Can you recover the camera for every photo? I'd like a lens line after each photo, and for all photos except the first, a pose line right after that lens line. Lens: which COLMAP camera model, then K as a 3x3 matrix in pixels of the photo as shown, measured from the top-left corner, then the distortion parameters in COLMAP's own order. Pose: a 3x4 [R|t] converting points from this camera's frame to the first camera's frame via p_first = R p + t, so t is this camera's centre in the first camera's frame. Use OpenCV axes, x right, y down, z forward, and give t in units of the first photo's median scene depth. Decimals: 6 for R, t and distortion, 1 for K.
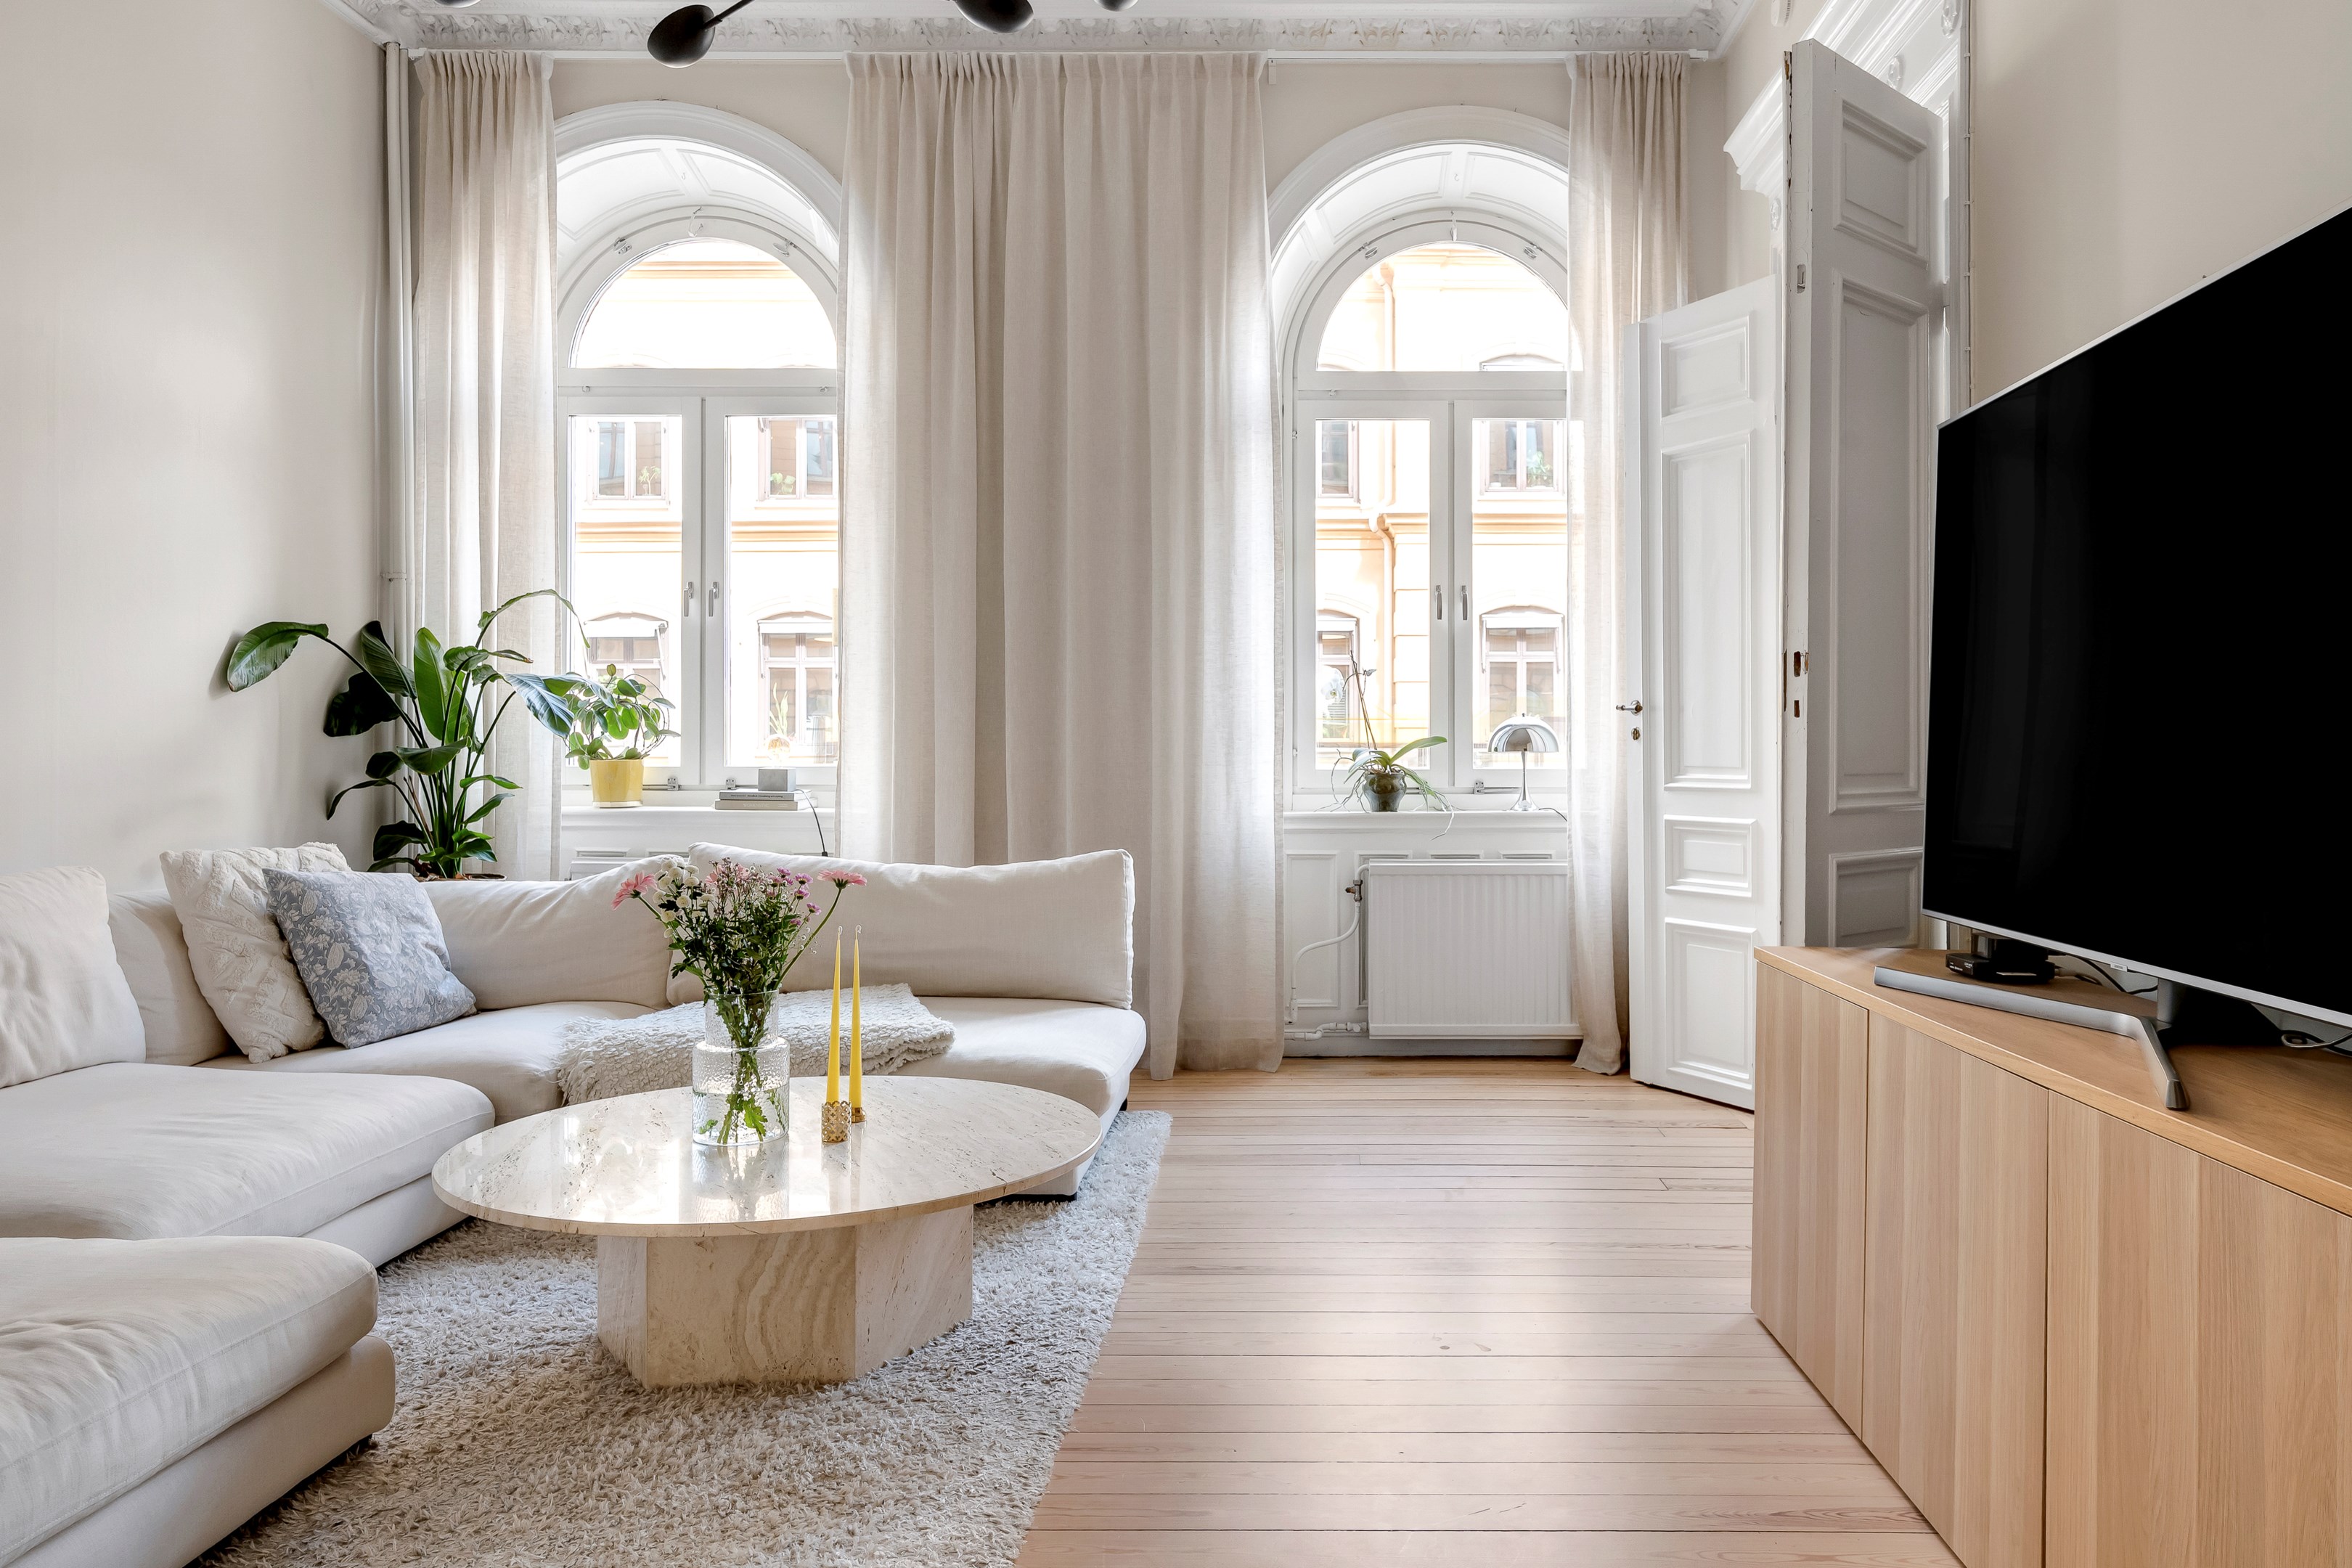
lens RADIAL K [[1691.7, 0, 1287.4], [0, 1691.7, 755.3], [0, 0, 1]] dist [-0.000792, -0.001018]
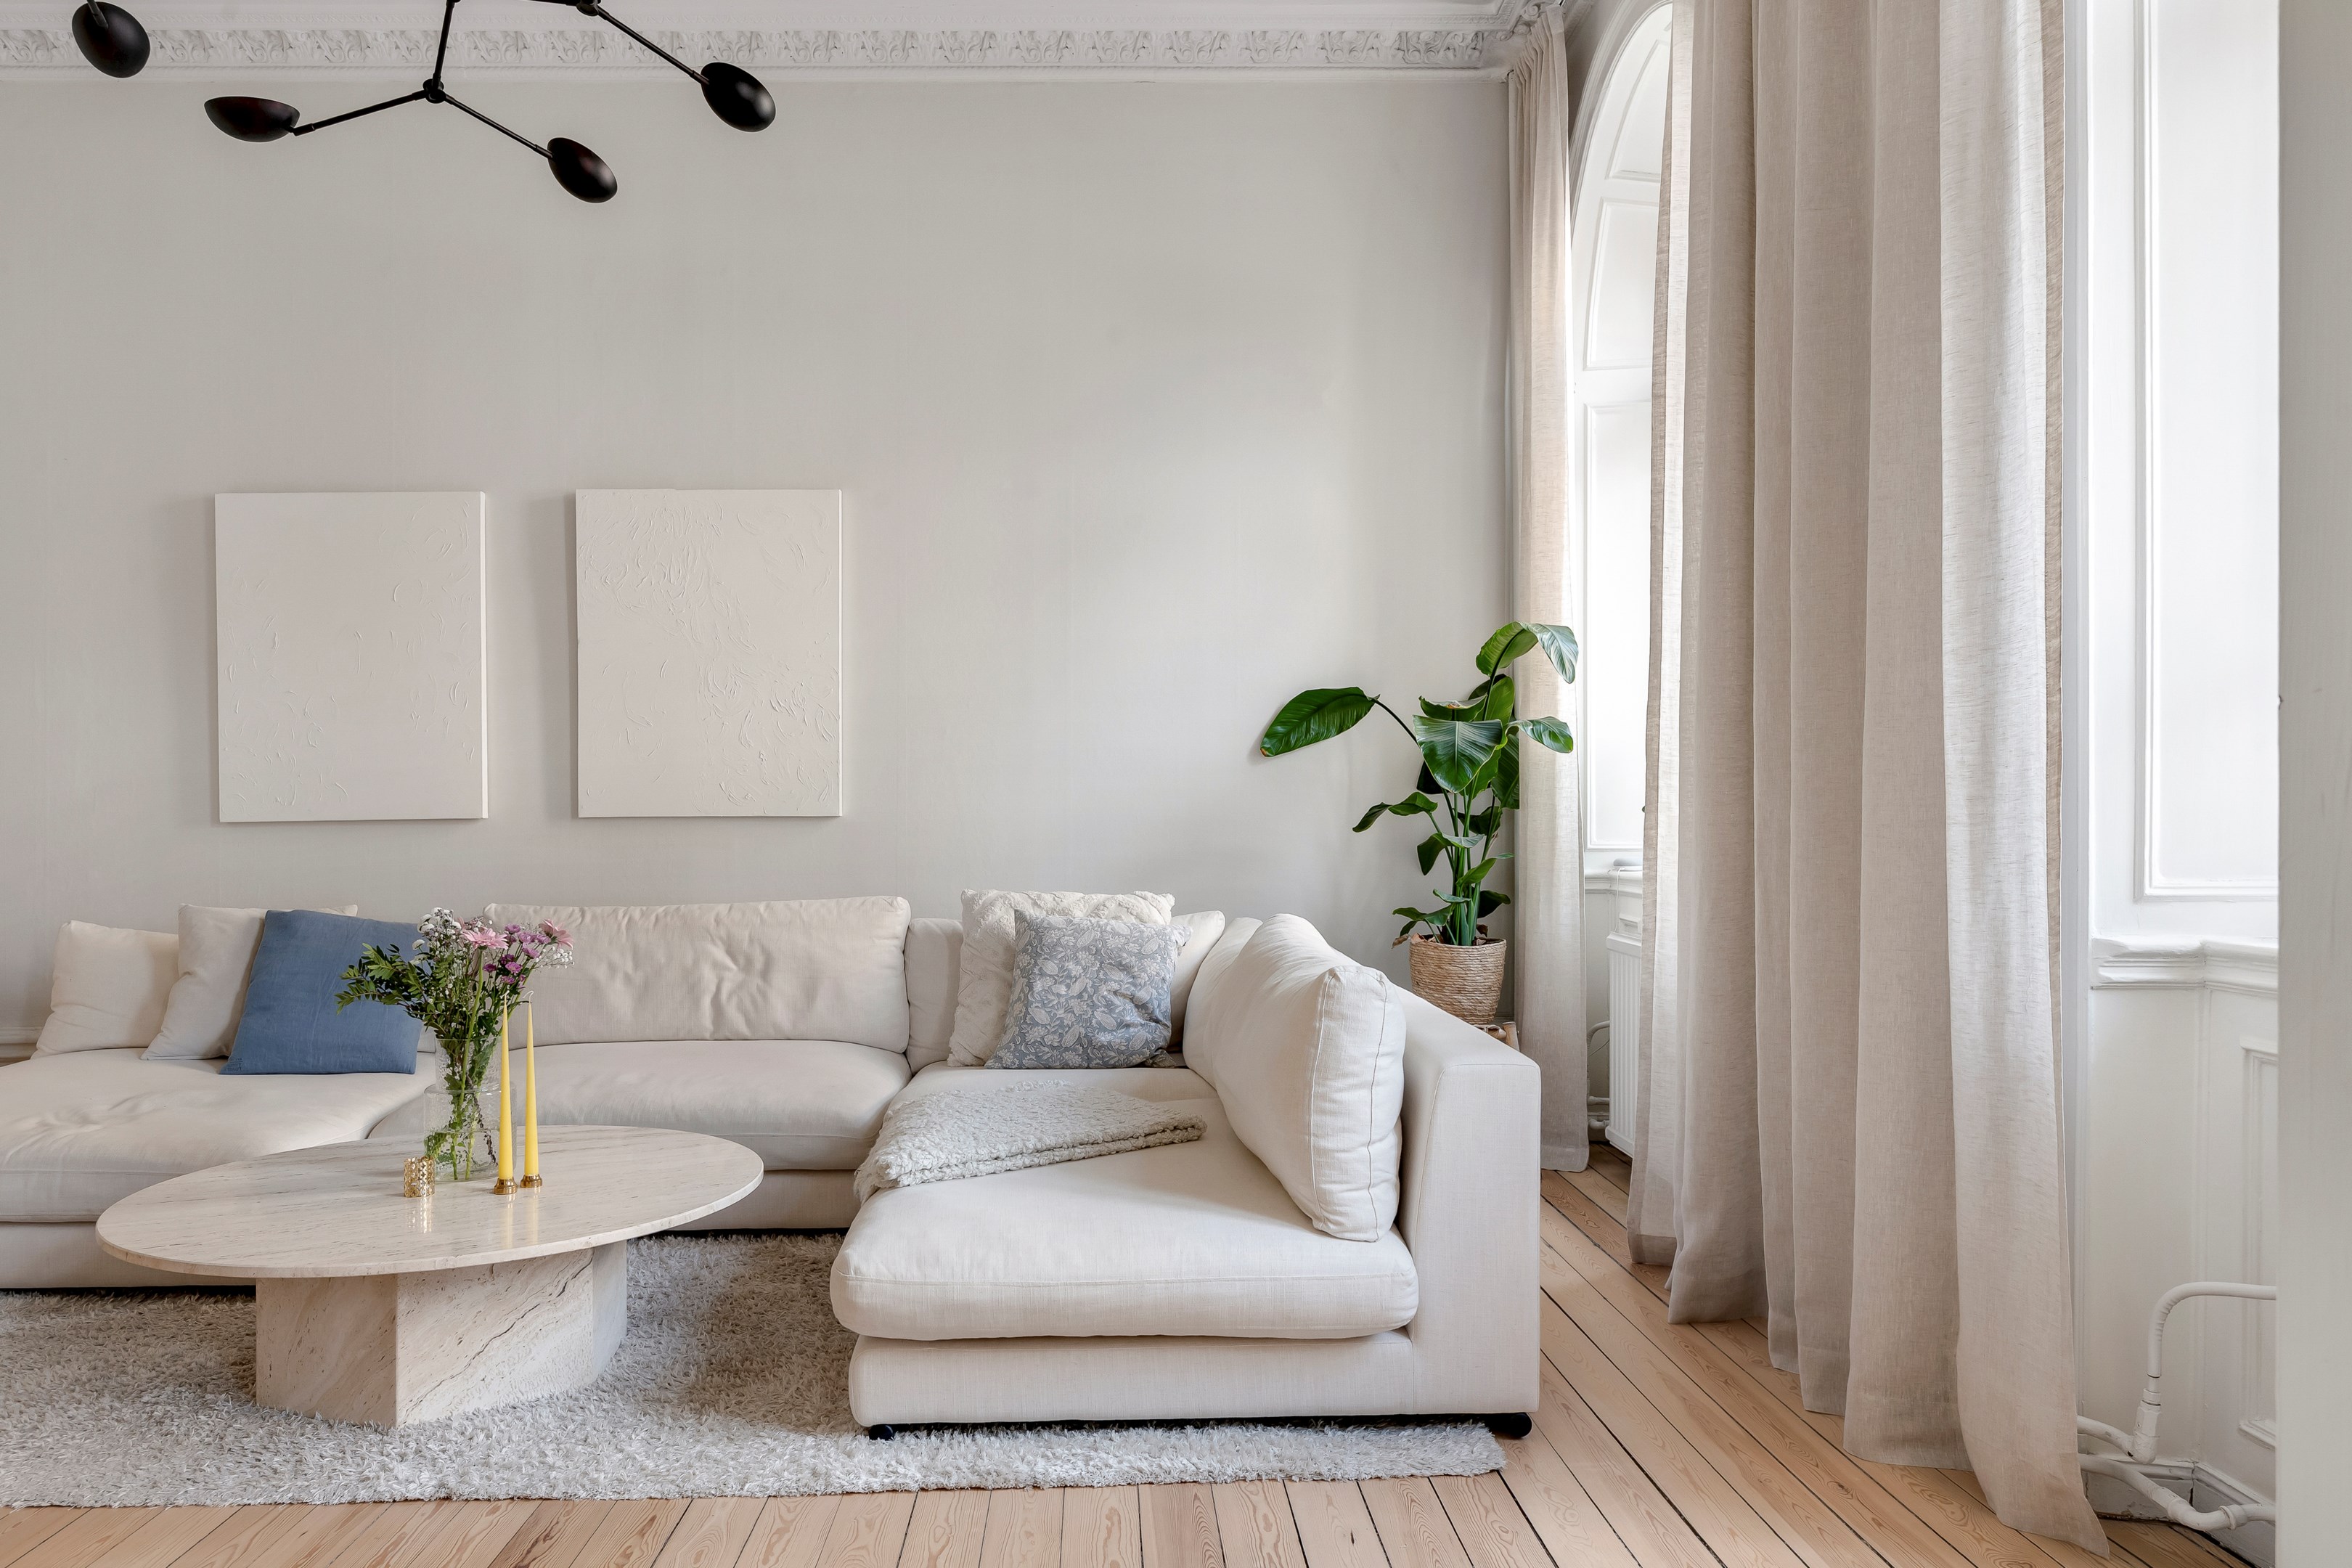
lens RADIAL K [[1602.0, 0, 1169.1], [0, 1602.0, 840.1], [0, 0, 1]] dist [-0.000450, -0.000433]
pose [[0.043044, 0.011126, -0.999011, 0.470334], [0.004747, 0.999924, 0.011340, 0.005057], [0.999062, -0.005230, 0.042988, 0.943860]]
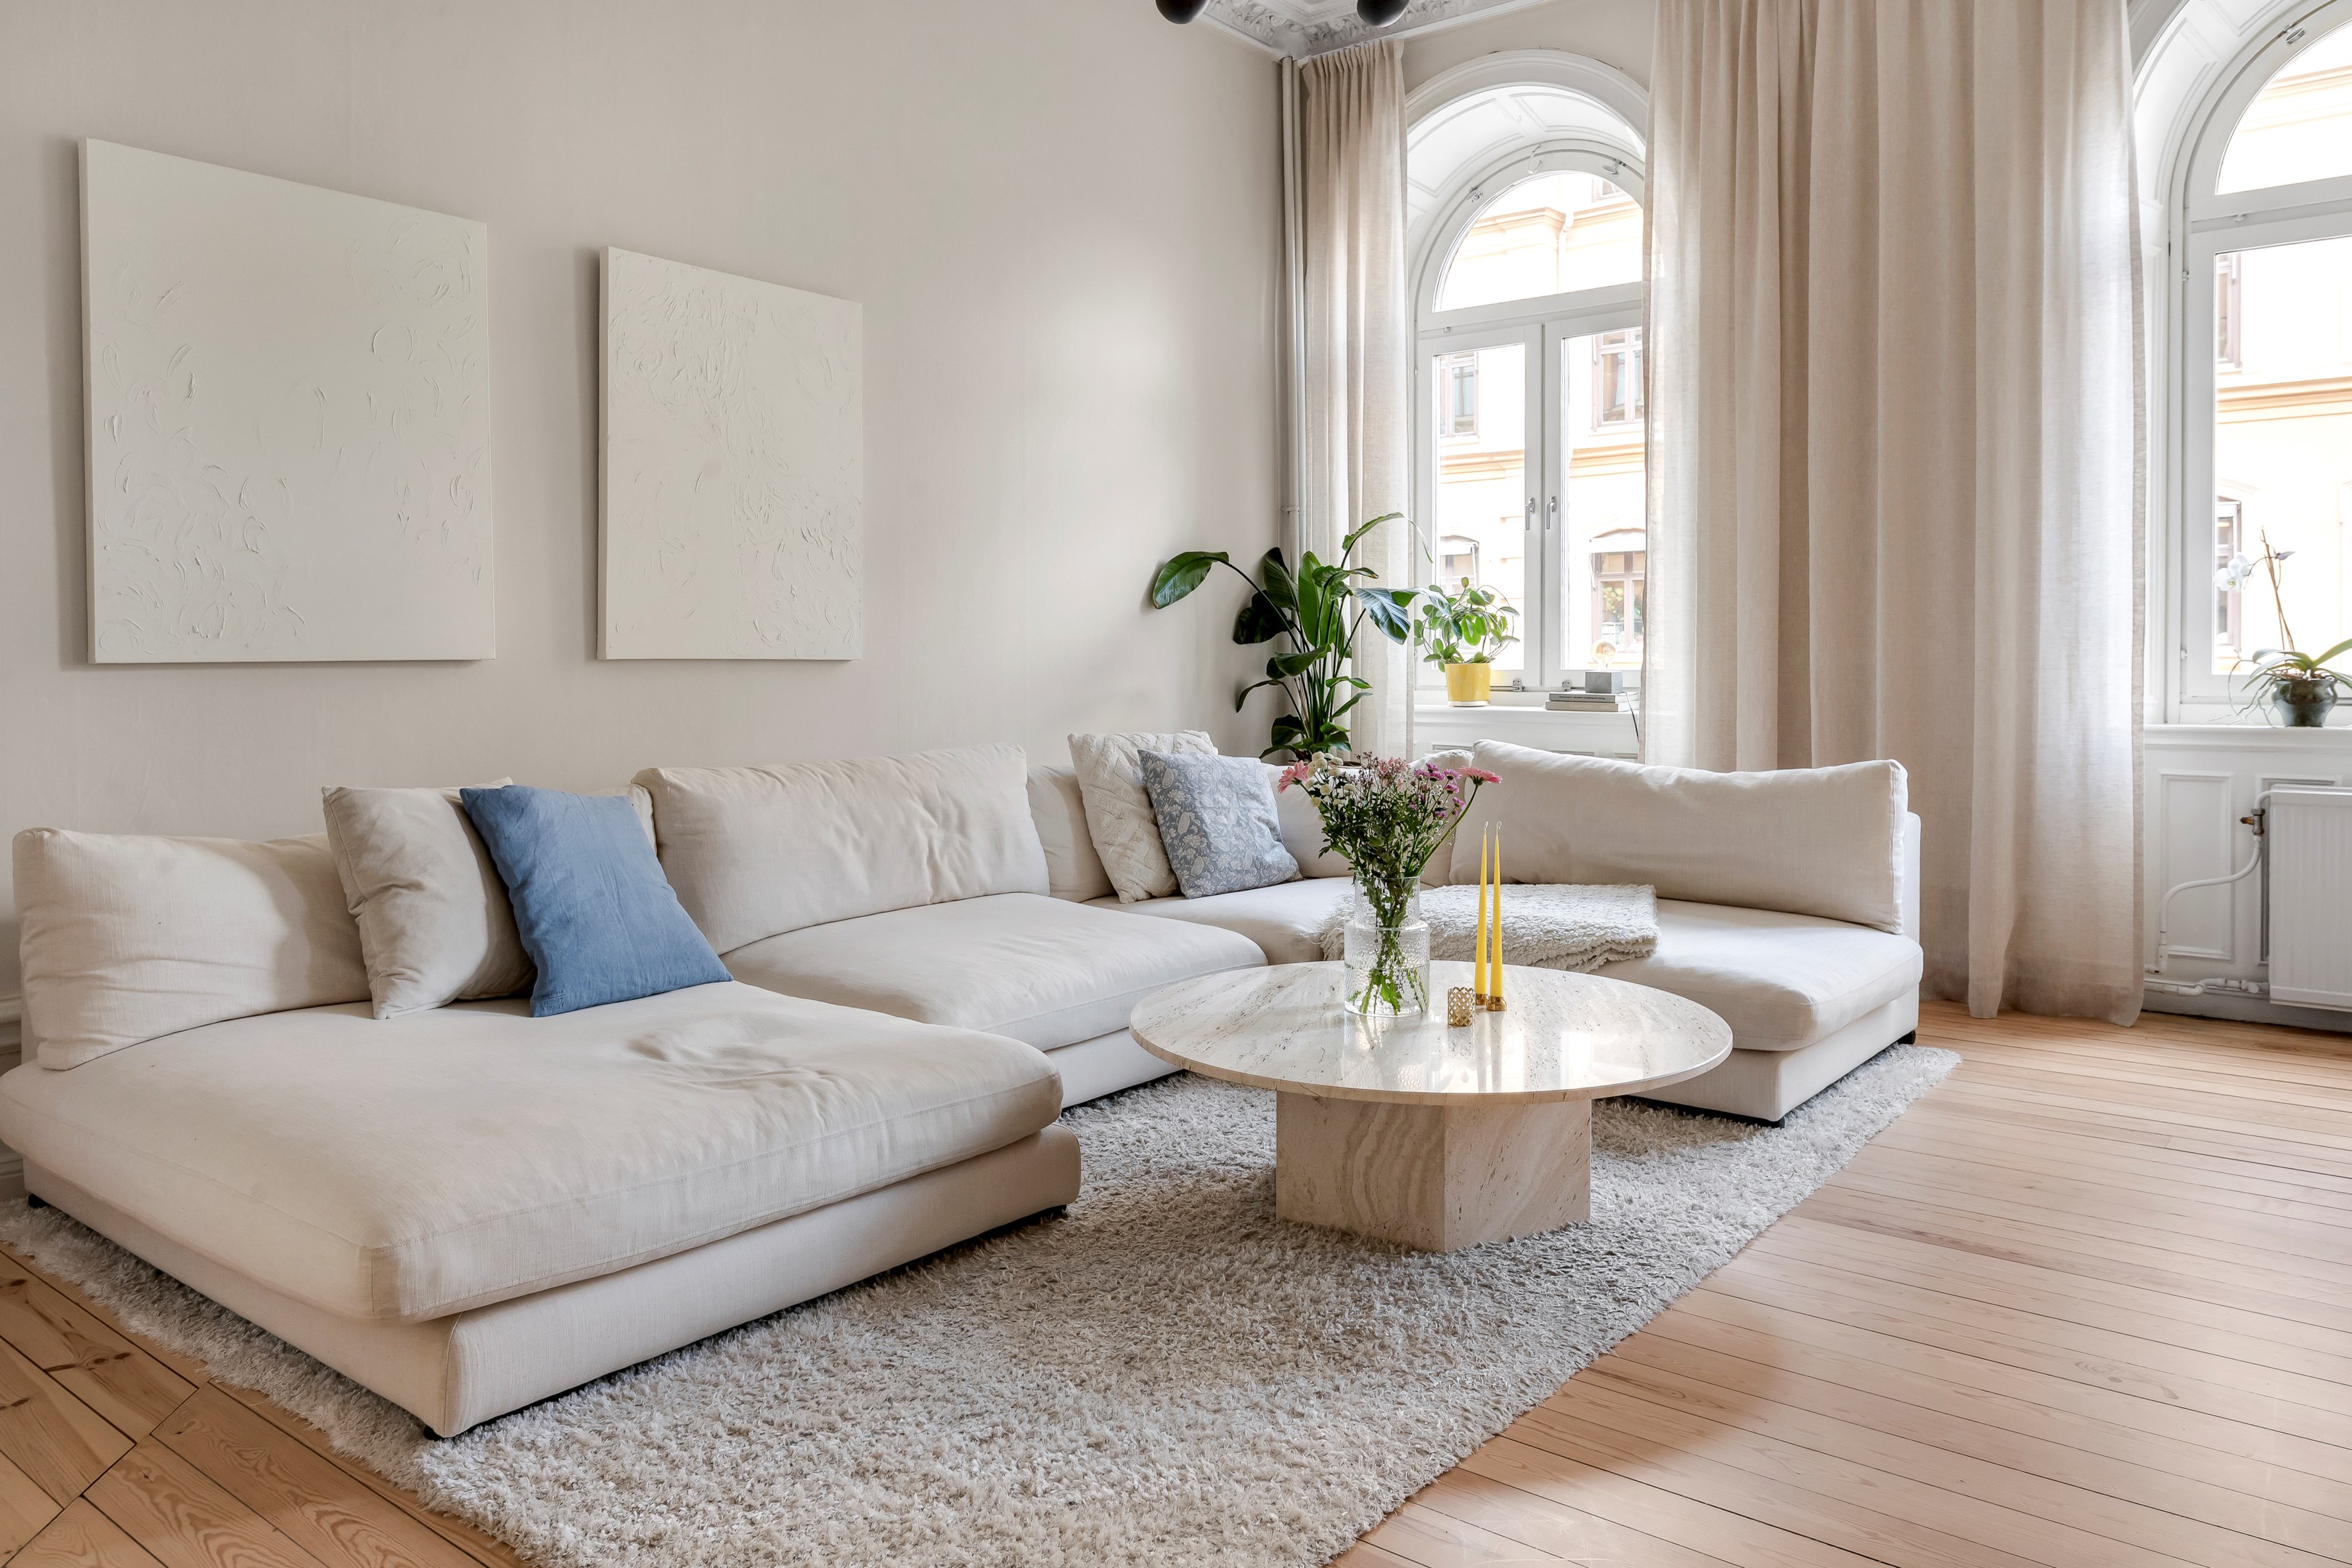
lens RADIAL K [[1610.5, 0, 1180.2], [0, 1610.5, 693.4], [0, 0, 1]] dist [0.002412, -0.001881]
pose [[0.784447, 0.011028, -0.620098, 0.141600], [0.001375, 0.999808, 0.019521, 0.001912], [0.620195, -0.016166, 0.784281, 0.074991]]
